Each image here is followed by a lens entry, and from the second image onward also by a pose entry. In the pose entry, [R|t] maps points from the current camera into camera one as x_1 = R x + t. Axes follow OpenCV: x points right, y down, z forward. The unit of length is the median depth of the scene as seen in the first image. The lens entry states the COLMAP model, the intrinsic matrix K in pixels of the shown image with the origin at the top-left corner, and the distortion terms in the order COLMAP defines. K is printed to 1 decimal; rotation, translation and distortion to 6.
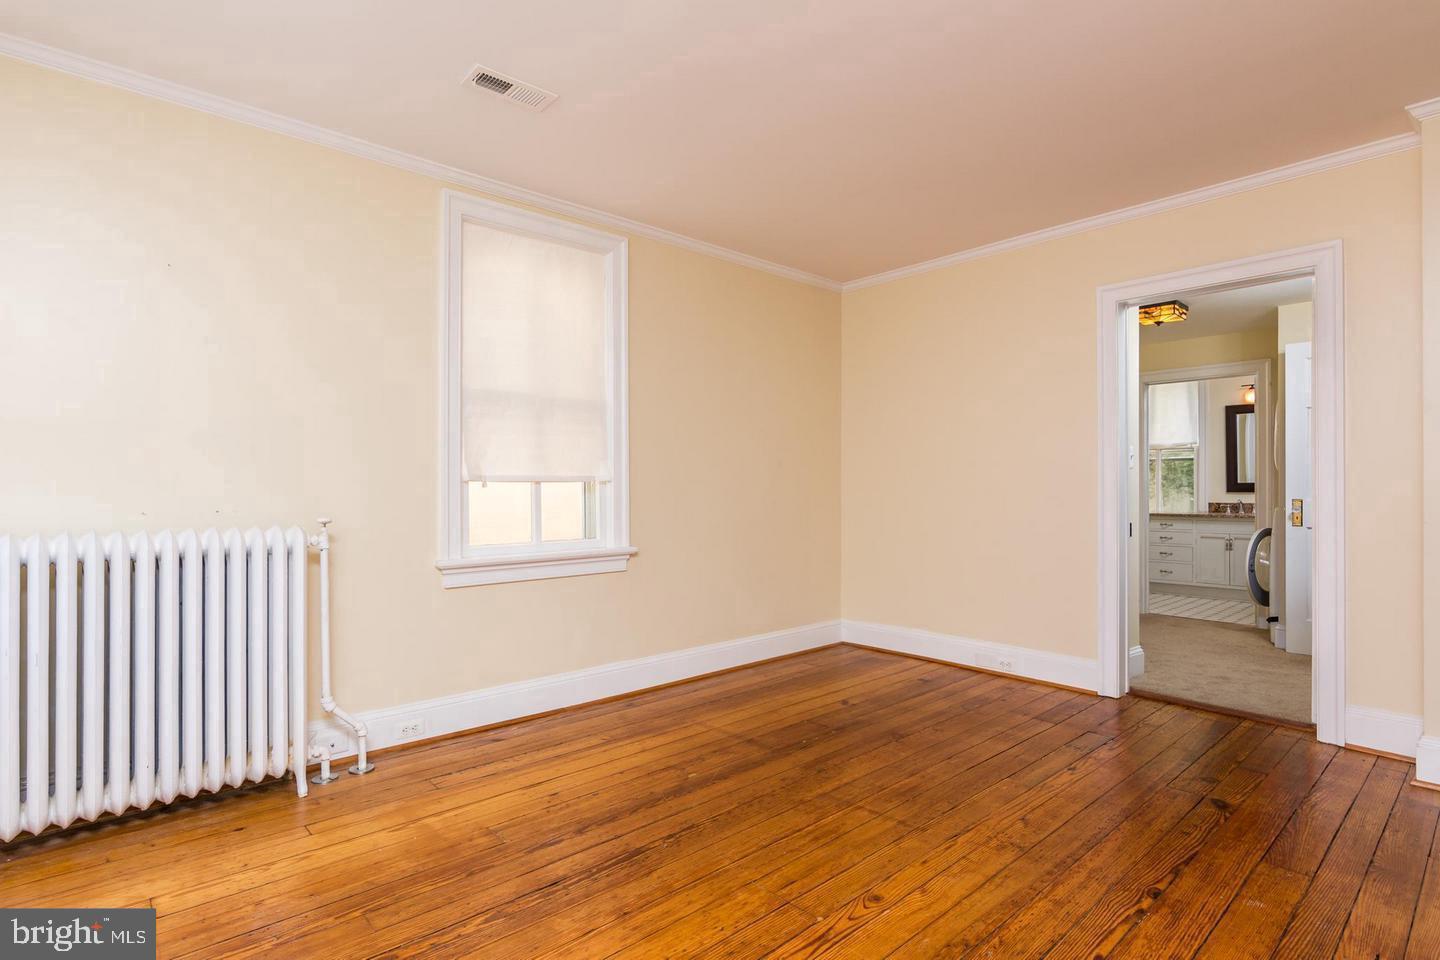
lens RADIAL K [[702.7, 0, 724.2], [0, 702.7, 487.6], [0, 0, 1]] dist [-0.000734, 0.000197]
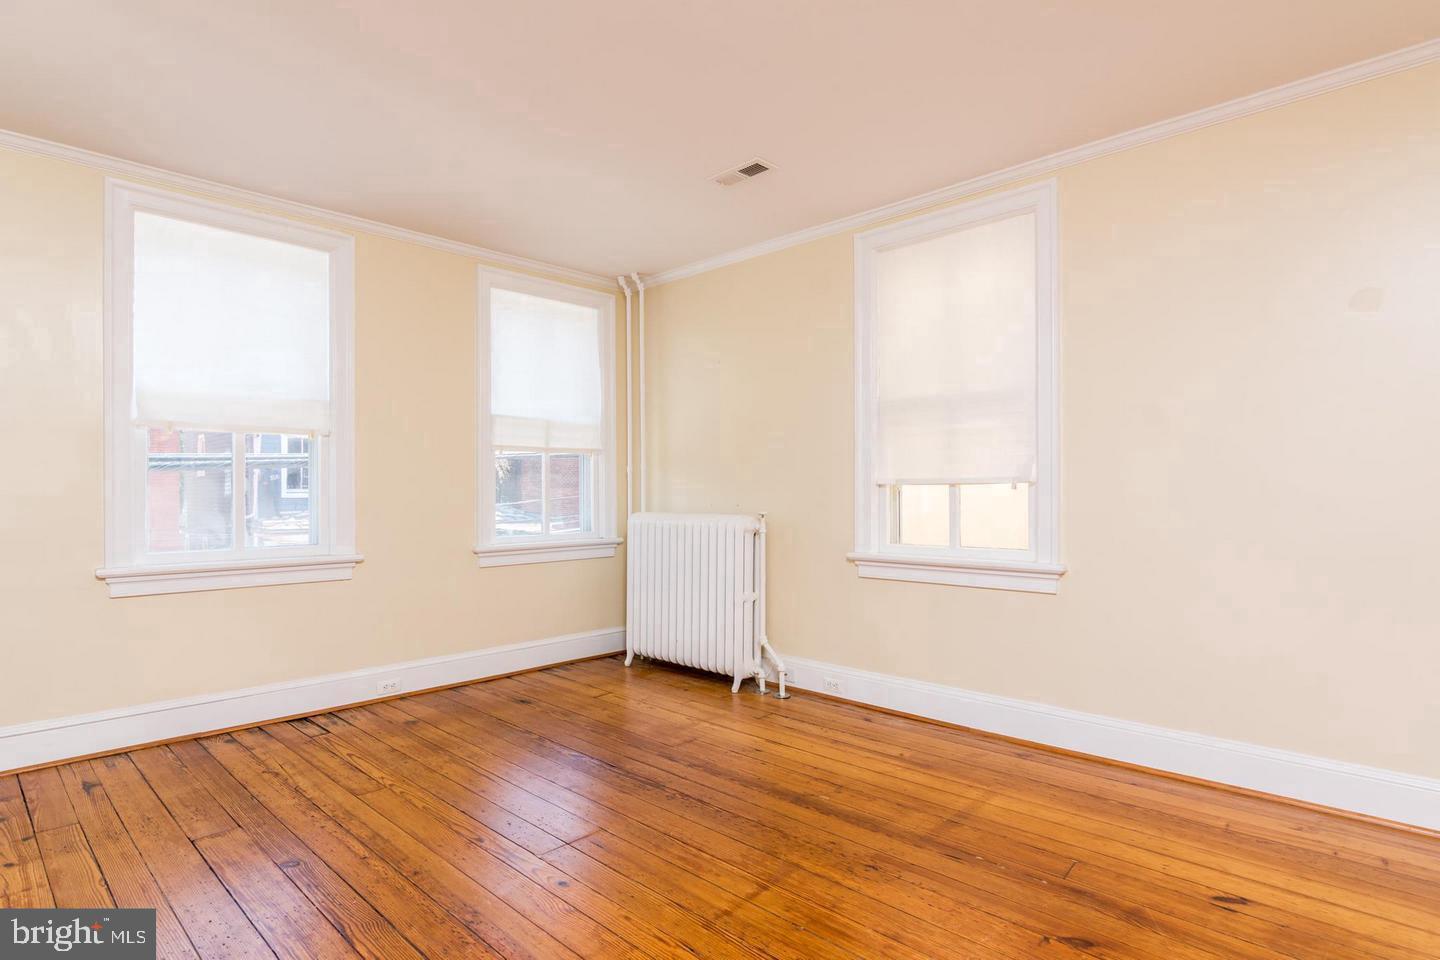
lens RADIAL K [[702.7, 0, 724.2], [0, 702.7, 487.6], [0, 0, 1]] dist [-0.000734, 0.000197]
pose [[0.121038, -0.004310, -0.992639, 0.778333], [-0.000493, 0.999990, -0.004402, 0.001011], [0.992648, 0.001023, 0.121034, 0.674826]]
